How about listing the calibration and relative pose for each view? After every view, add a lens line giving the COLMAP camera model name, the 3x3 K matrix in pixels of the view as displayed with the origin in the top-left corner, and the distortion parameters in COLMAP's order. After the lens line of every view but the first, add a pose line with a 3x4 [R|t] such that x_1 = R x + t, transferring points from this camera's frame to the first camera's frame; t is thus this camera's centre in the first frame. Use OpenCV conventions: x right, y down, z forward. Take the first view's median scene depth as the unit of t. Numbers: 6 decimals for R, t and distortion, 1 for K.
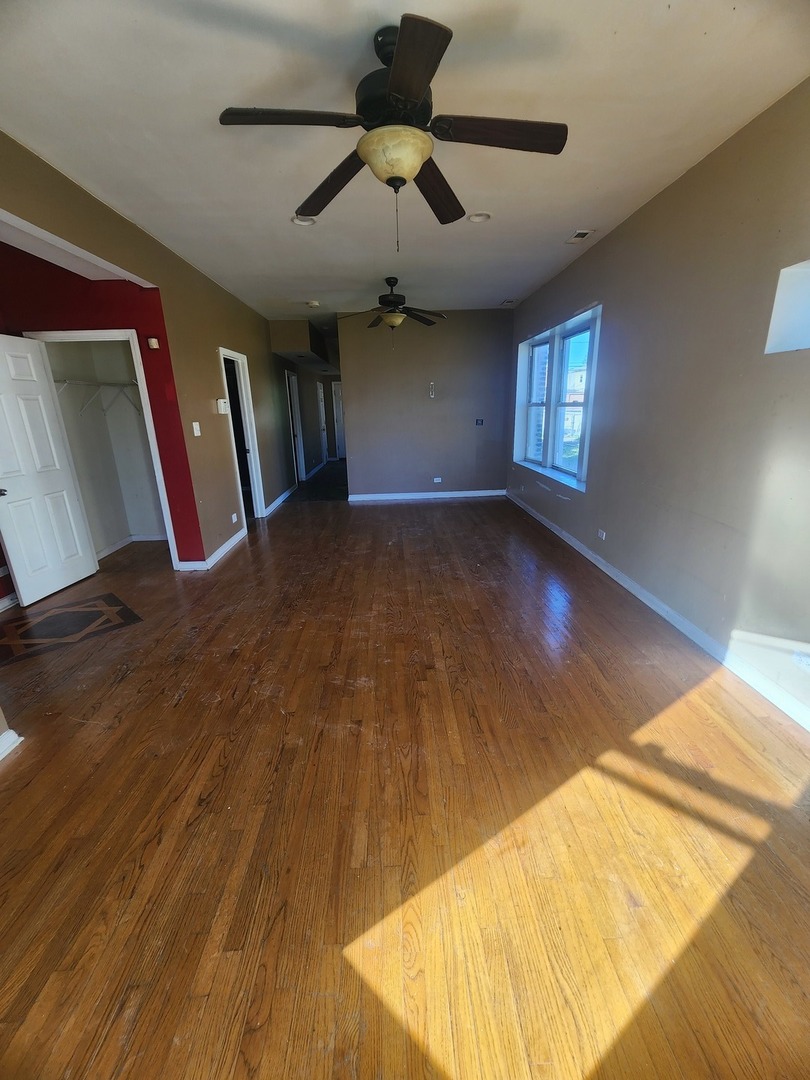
lens RADIAL K [[444.2, 0, 411.3], [0, 444.2, 535.3], [0, 0, 1]] dist [-0.002590, 0.000225]
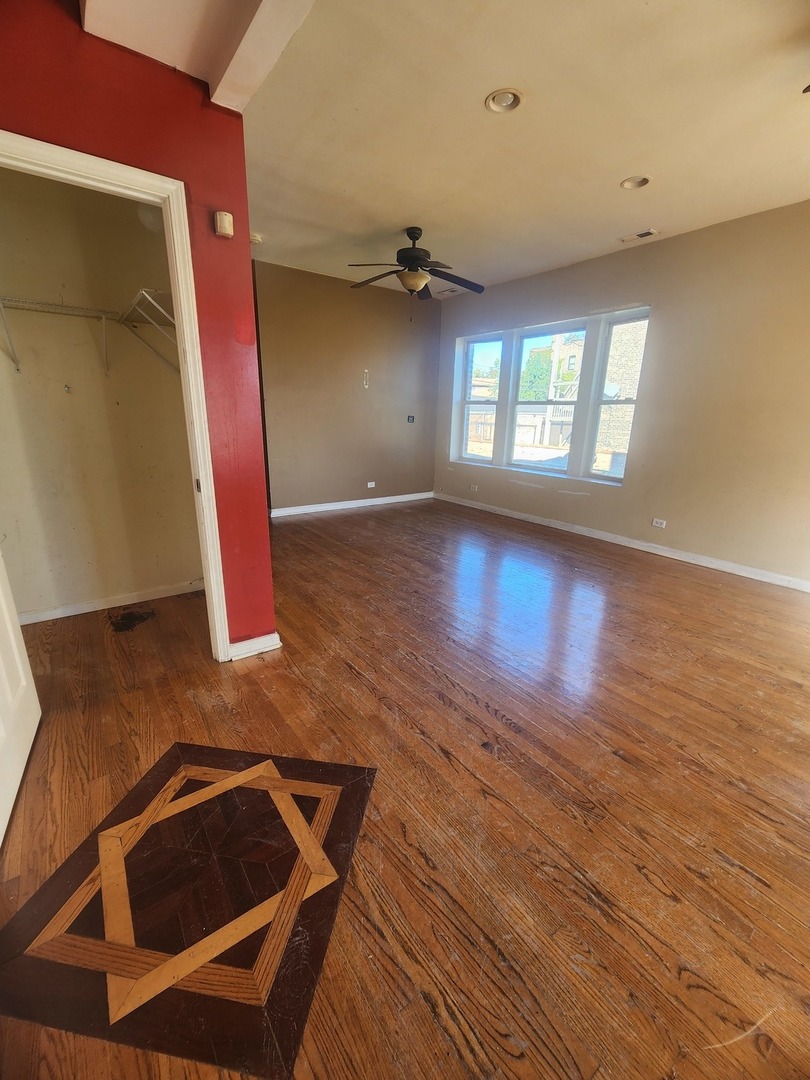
lens RADIAL K [[444.2, 0, 406.7], [0, 444.2, 541.3], [0, 0, 1]] dist [-0.002590, 0.000225]
pose [[0.824590, -0.114235, 0.554077, -0.601959], [0.114708, 0.992818, 0.033980, -0.058510], [-0.553979, 0.035537, 0.831772, 0.399416]]
